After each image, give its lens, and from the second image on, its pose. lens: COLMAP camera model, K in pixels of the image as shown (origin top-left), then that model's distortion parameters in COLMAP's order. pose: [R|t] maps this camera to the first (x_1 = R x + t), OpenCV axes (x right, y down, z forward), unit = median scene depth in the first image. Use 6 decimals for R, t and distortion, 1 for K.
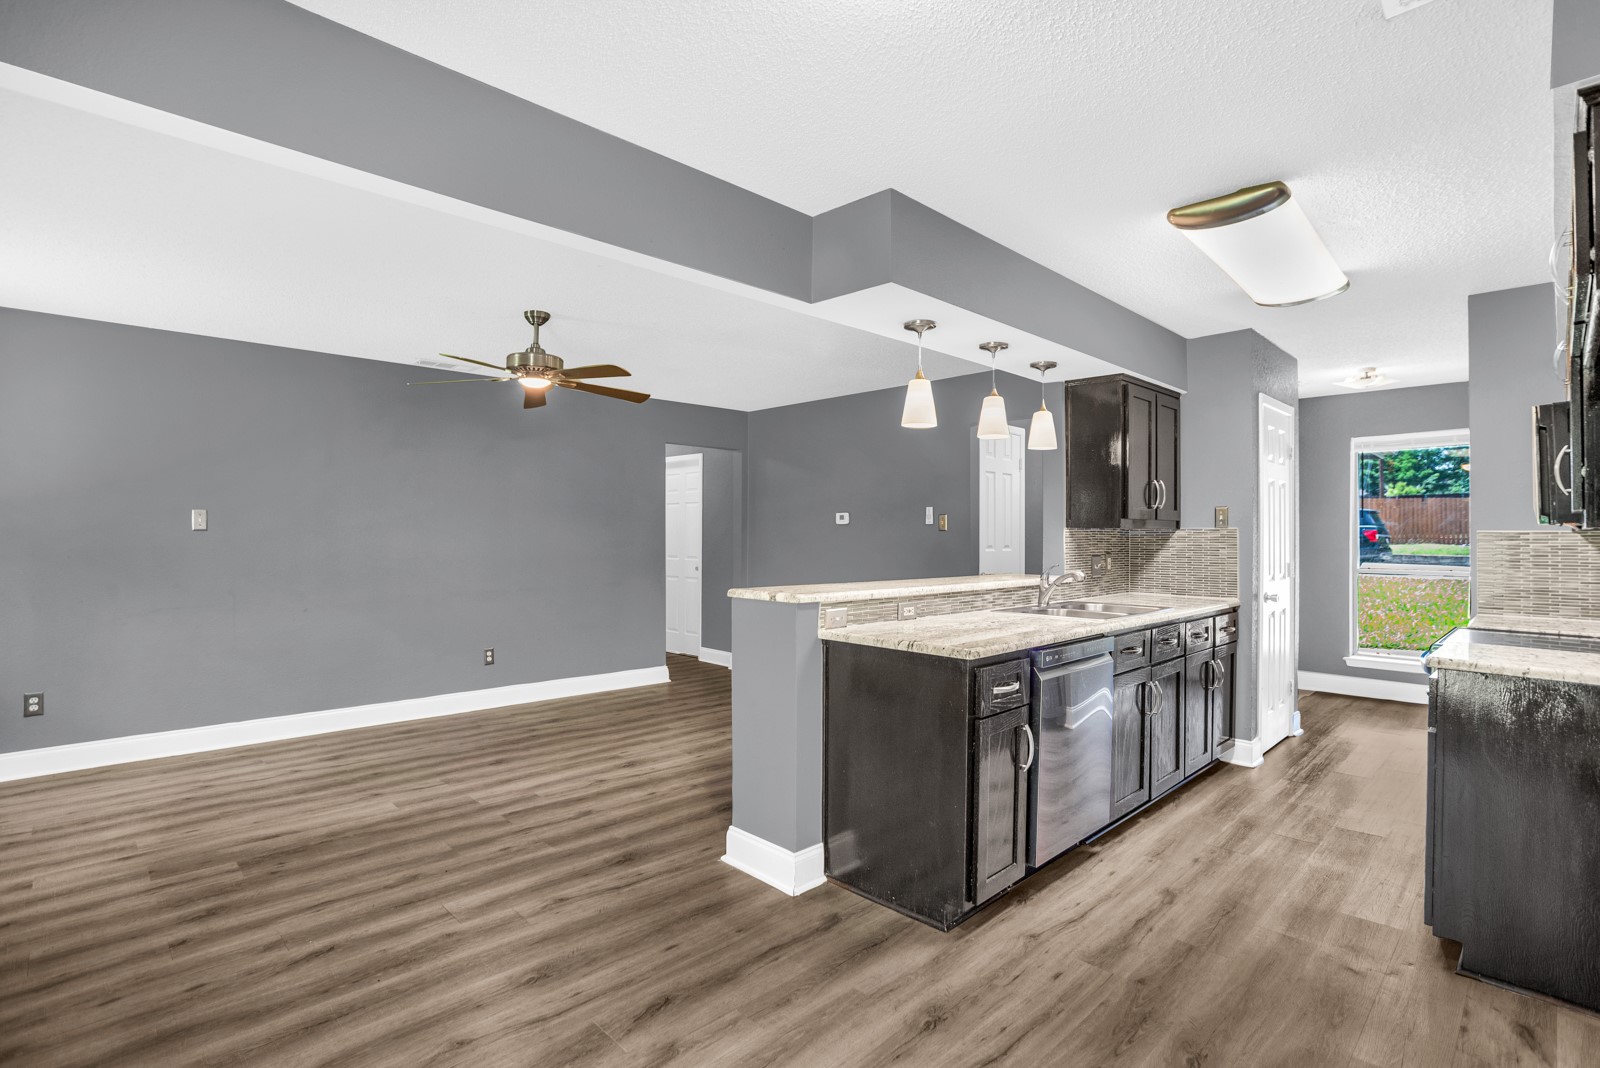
lens RADIAL K [[784.3, 0, 799.4], [0, 784.3, 521.7], [0, 0, 1]] dist [-0.034200, 0.007331]
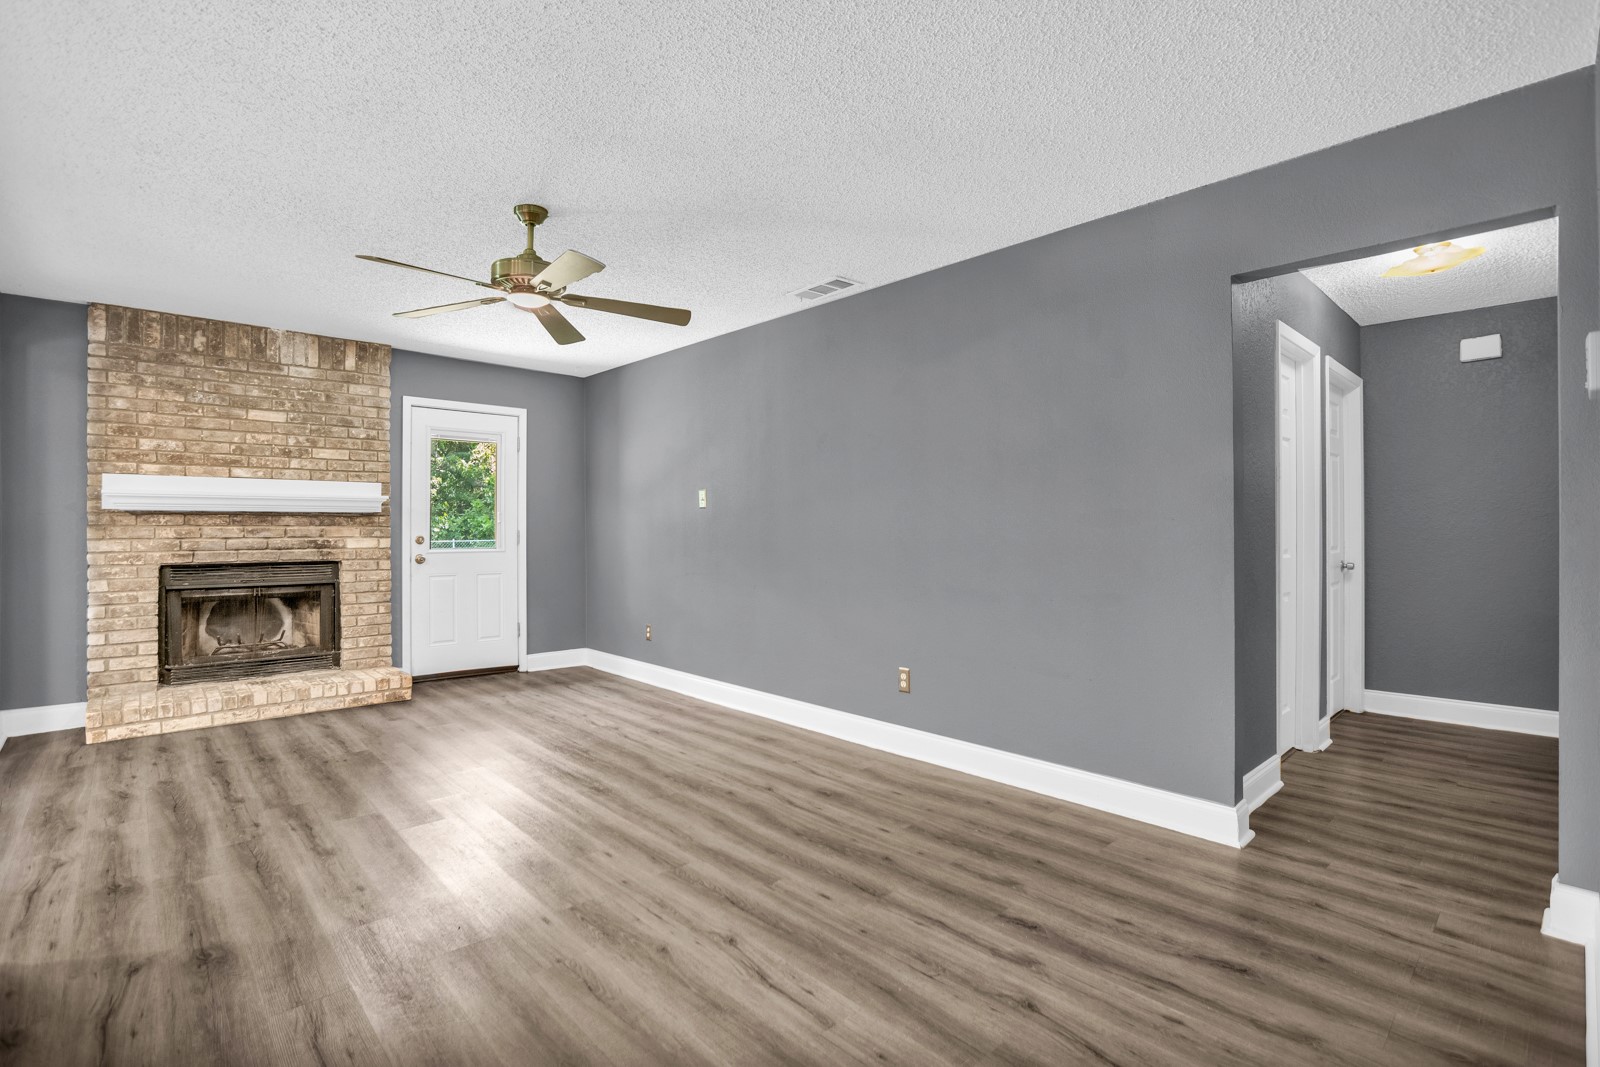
lens RADIAL K [[738.7, 0, 811.2], [0, 738.7, 528.7], [0, 0, 1]] dist [-0.049732, 0.005279]
pose [[-0.011365, -0.006859, -0.999912, 0.347232], [0.013886, 0.999879, -0.007017, 0.048761], [0.999839, -0.013964, -0.011268, 1.185489]]
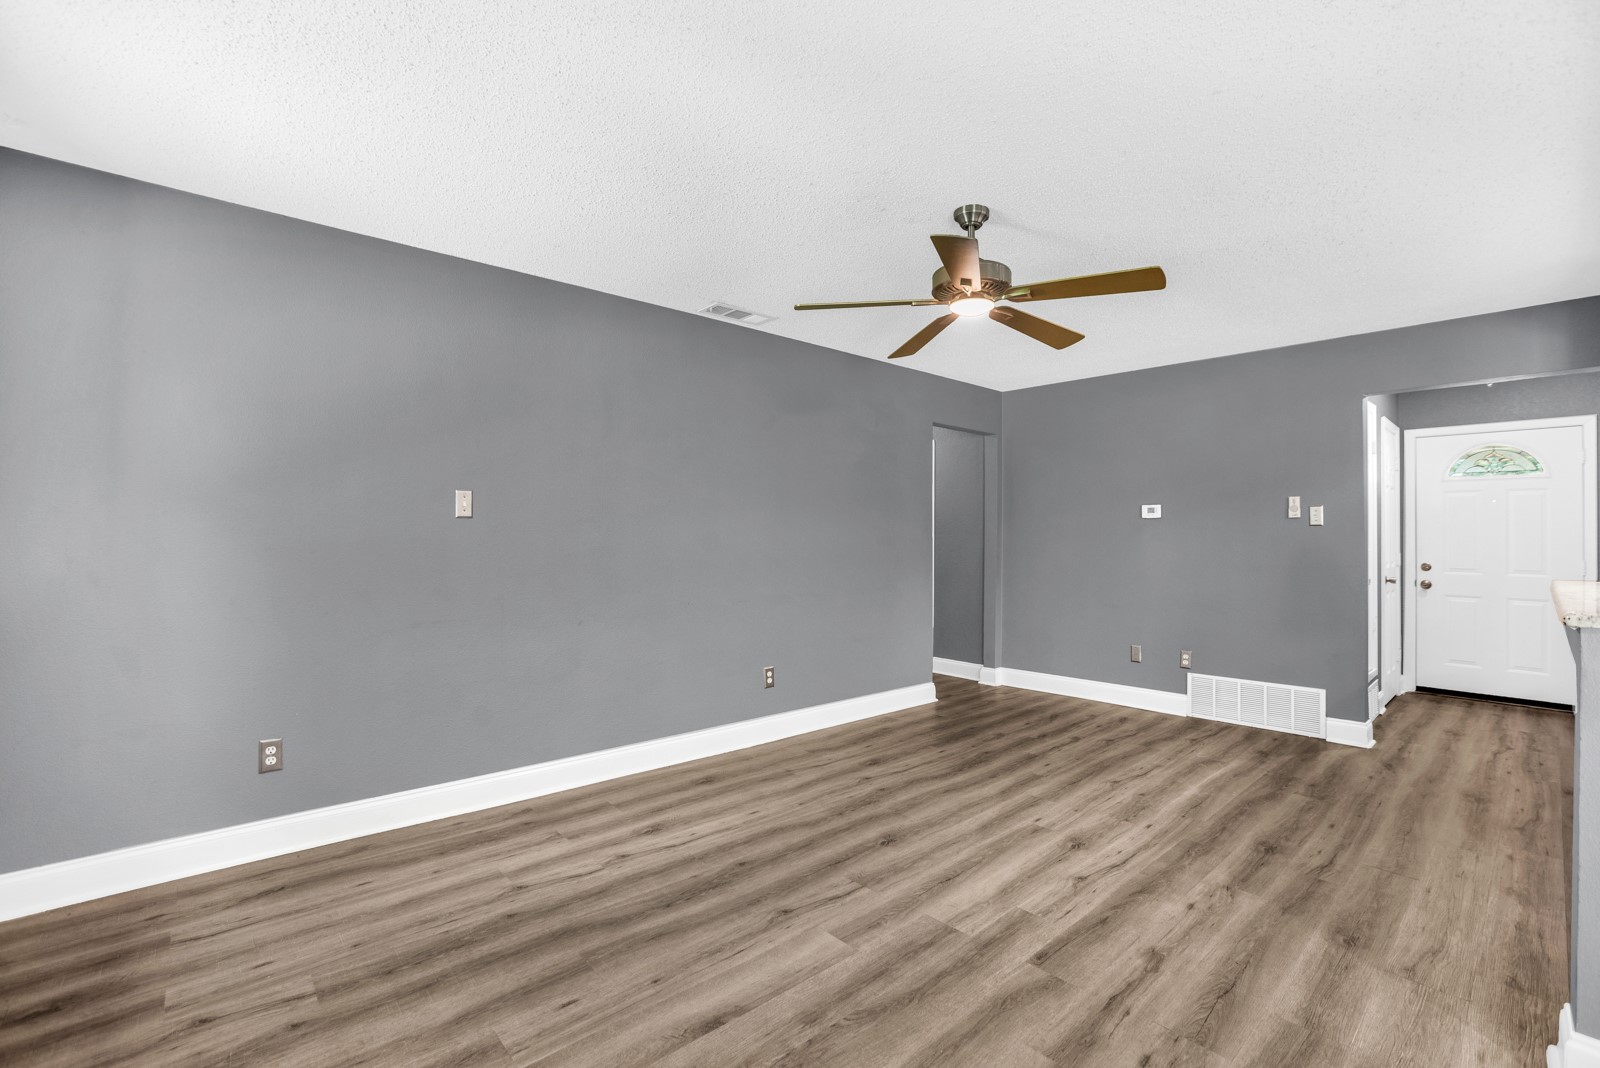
lens RADIAL K [[705.3, 0, 810.1], [0, 705.3, 519.9], [0, 0, 1]] dist [-0.041617, 0.007384]
pose [[0.999488, 0.004054, -0.031753, -0.426430], [-0.004337, 0.999952, -0.008842, 0.018225], [0.031716, 0.008975, 0.999457, 0.335424]]
